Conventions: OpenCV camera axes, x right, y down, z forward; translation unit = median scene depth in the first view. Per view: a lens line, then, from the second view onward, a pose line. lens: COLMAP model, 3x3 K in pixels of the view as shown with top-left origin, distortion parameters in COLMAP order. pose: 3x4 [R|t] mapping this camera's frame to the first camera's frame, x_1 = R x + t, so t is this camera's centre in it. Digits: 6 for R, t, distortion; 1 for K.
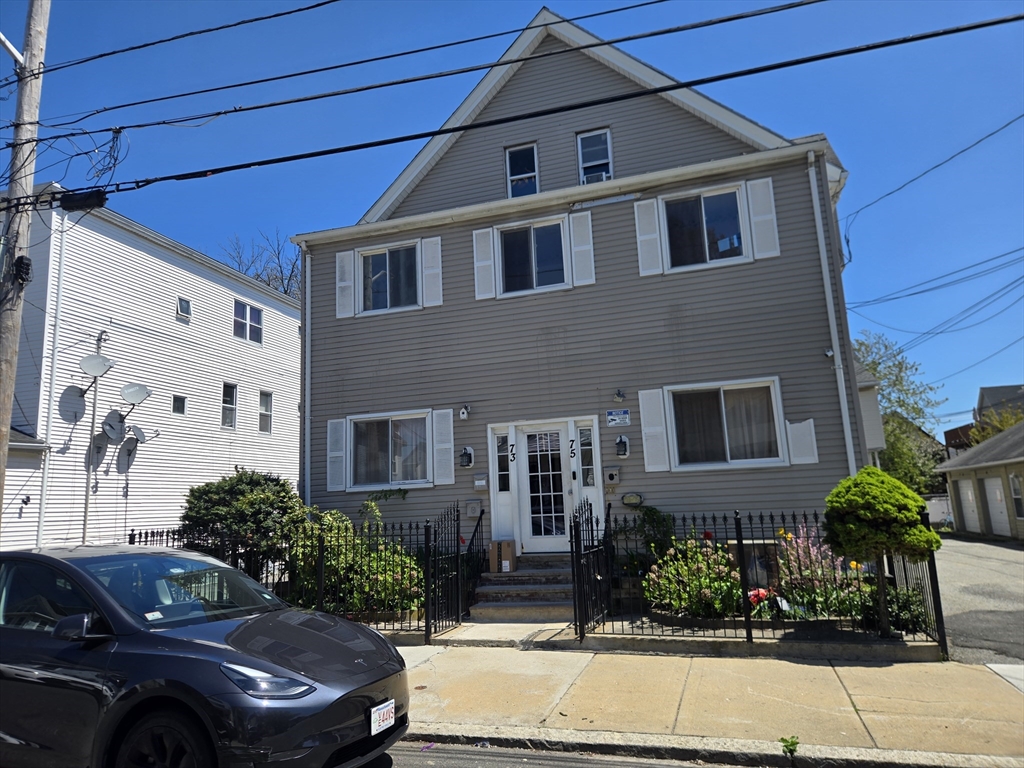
lens RADIAL K [[689.7, 0, 520.0], [0, 689.7, 380.5], [0, 0, 1]] dist [-0.000451, -0.008228]
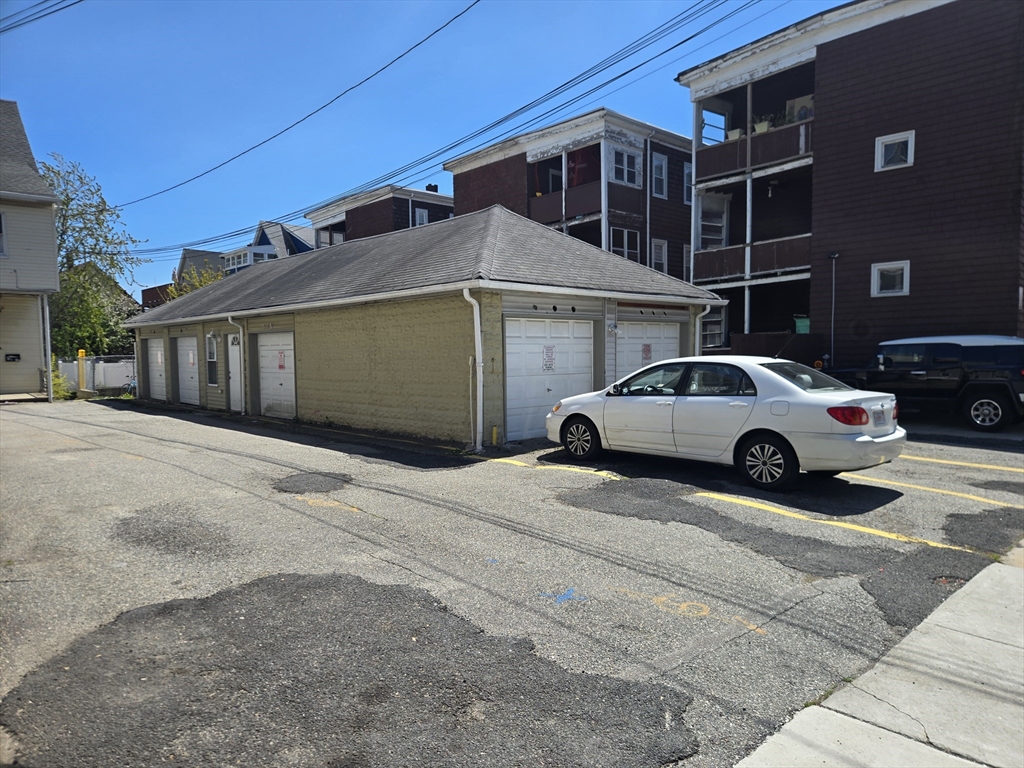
lens RADIAL K [[689.7, 0, 519.2], [0, 689.7, 385.2], [0, 0, 1]] dist [-0.000451, -0.008228]
pose [[0.494957, -0.003717, 0.868909, 0.171270], [-0.173518, 0.979426, 0.103031, 0.046105], [-0.851416, -0.201767, 0.484129, 0.258670]]
